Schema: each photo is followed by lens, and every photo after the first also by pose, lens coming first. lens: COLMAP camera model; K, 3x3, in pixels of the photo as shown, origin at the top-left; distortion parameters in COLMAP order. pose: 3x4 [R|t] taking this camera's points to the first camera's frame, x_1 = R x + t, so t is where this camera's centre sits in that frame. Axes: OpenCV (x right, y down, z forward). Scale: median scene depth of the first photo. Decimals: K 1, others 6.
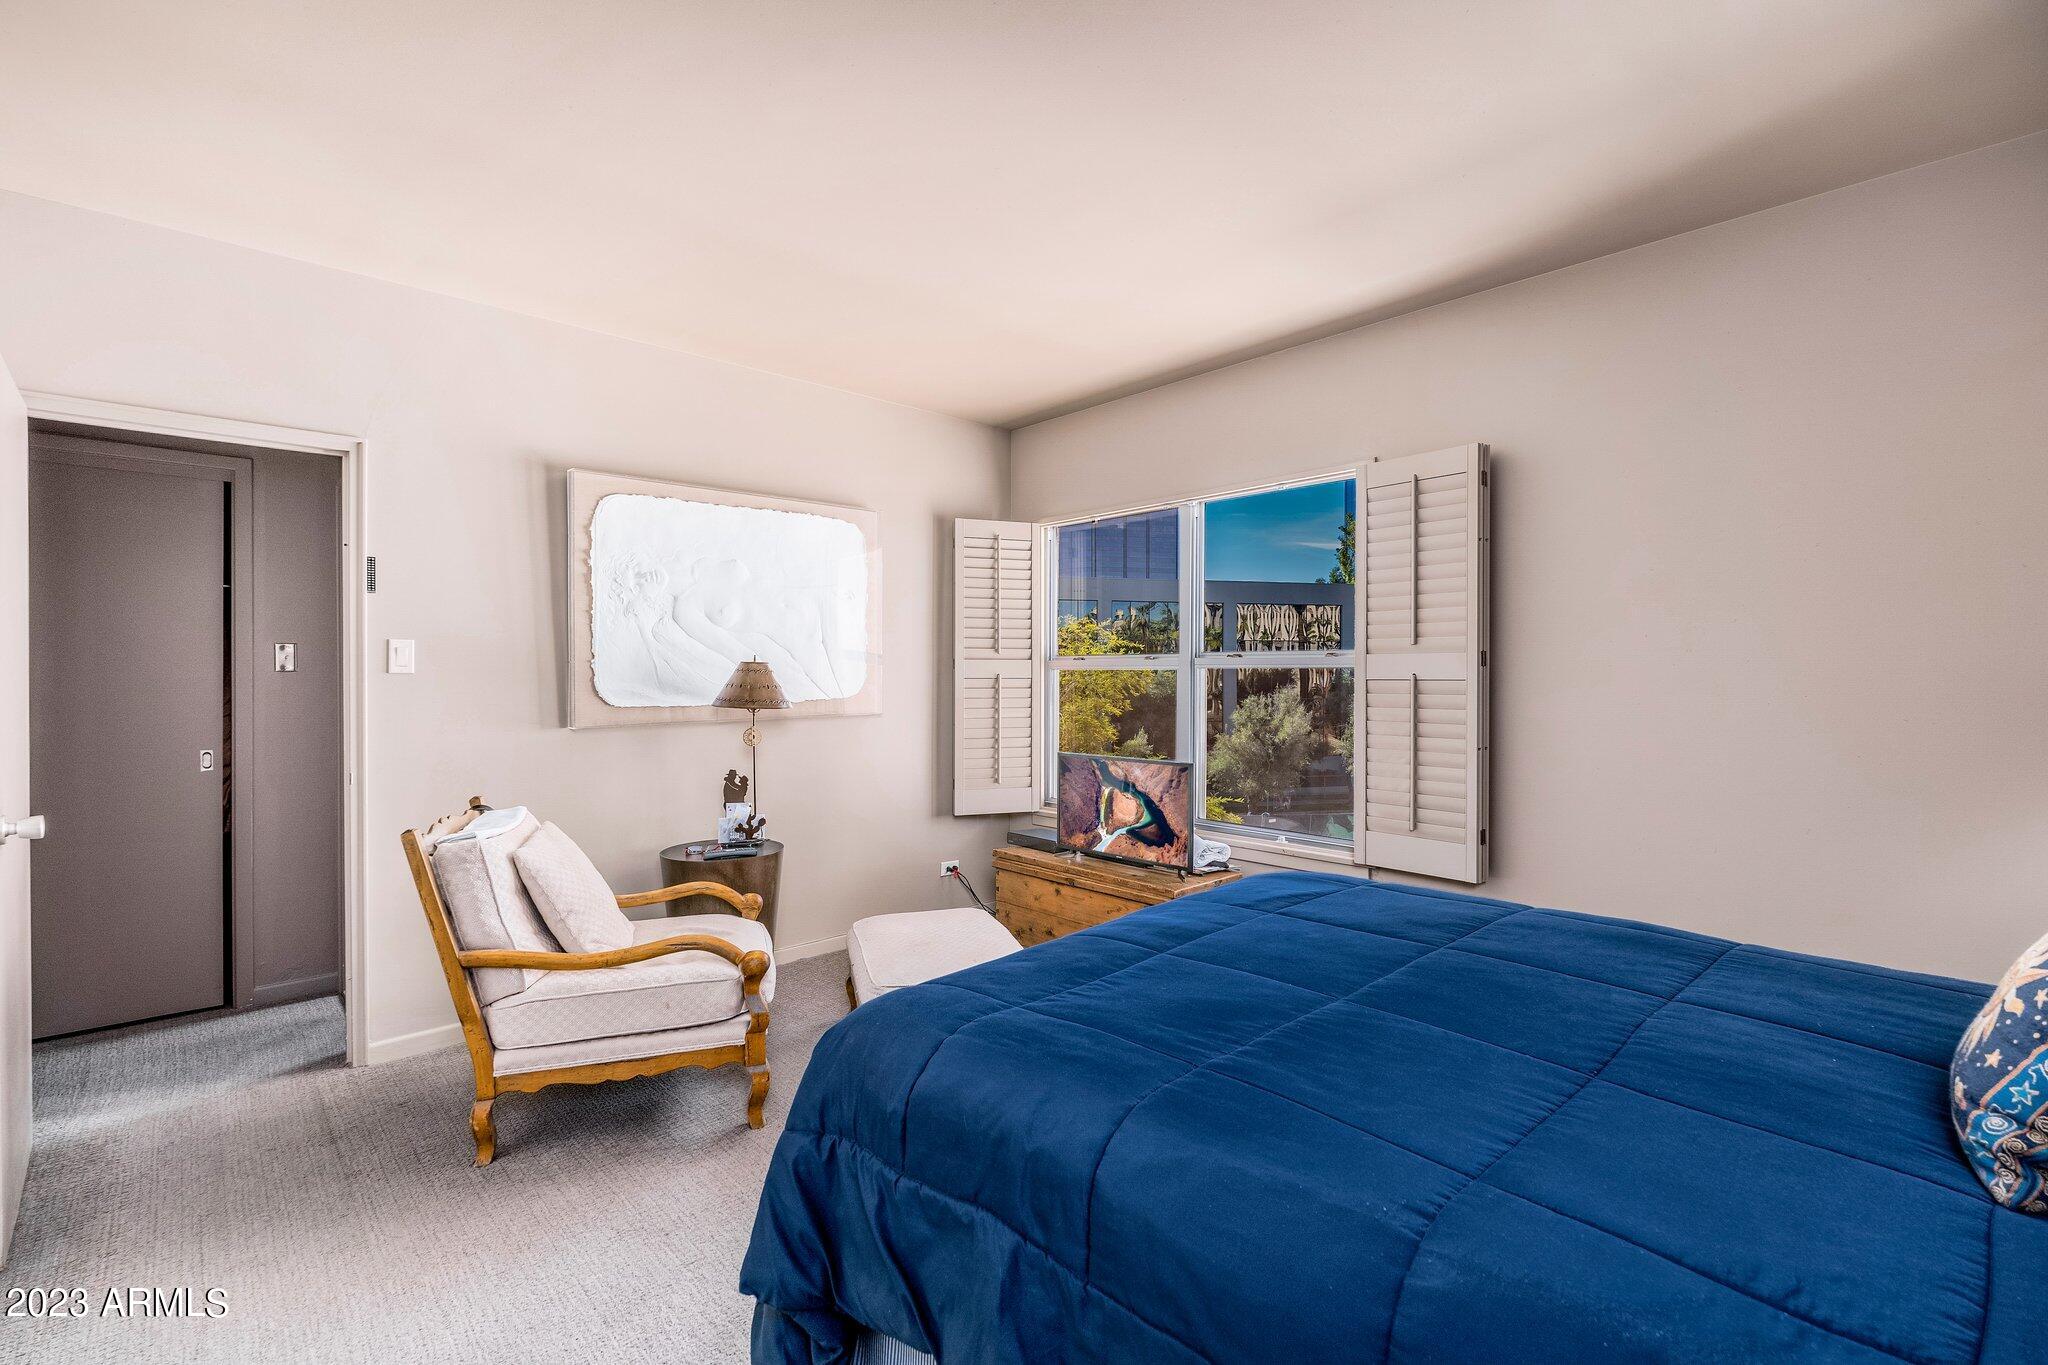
lens RADIAL K [[916.2, 0, 1024.0], [0, 916.2, 682.5], [0, 0, 1]] dist [-0.001117, 0.000478]
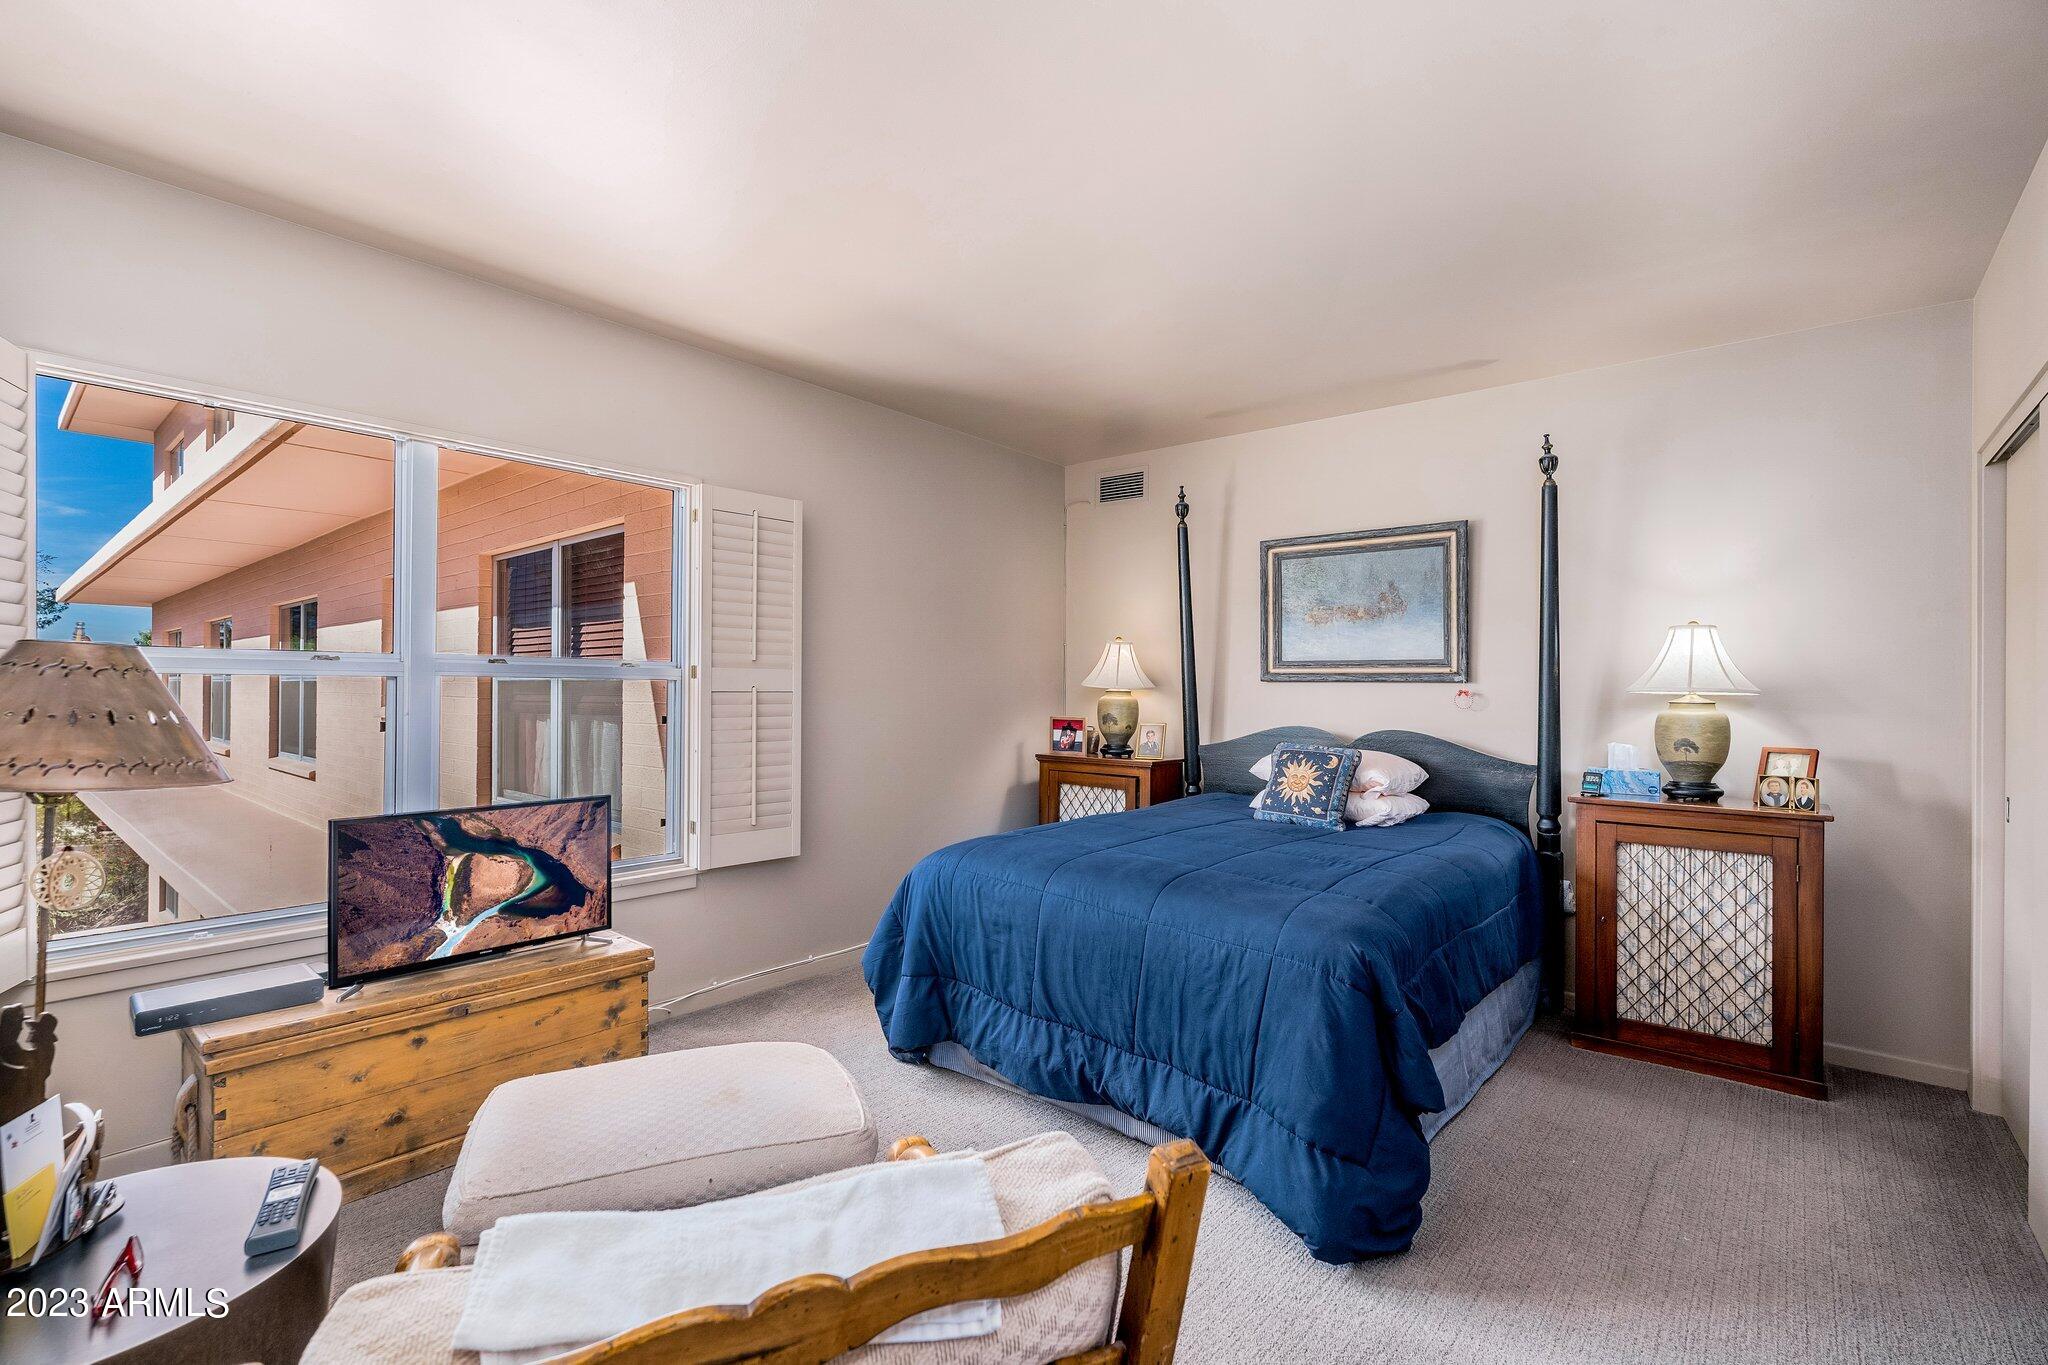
lens RADIAL K [[916.2, 0, 1024.0], [0, 916.2, 682.5], [0, 0, 1]] dist [-0.001117, 0.000478]
pose [[-0.124700, 0.006620, 0.992172, -0.456128], [0.003237, 0.999975, -0.006265, -0.003716], [-0.992189, 0.002430, -0.124719, 0.499767]]
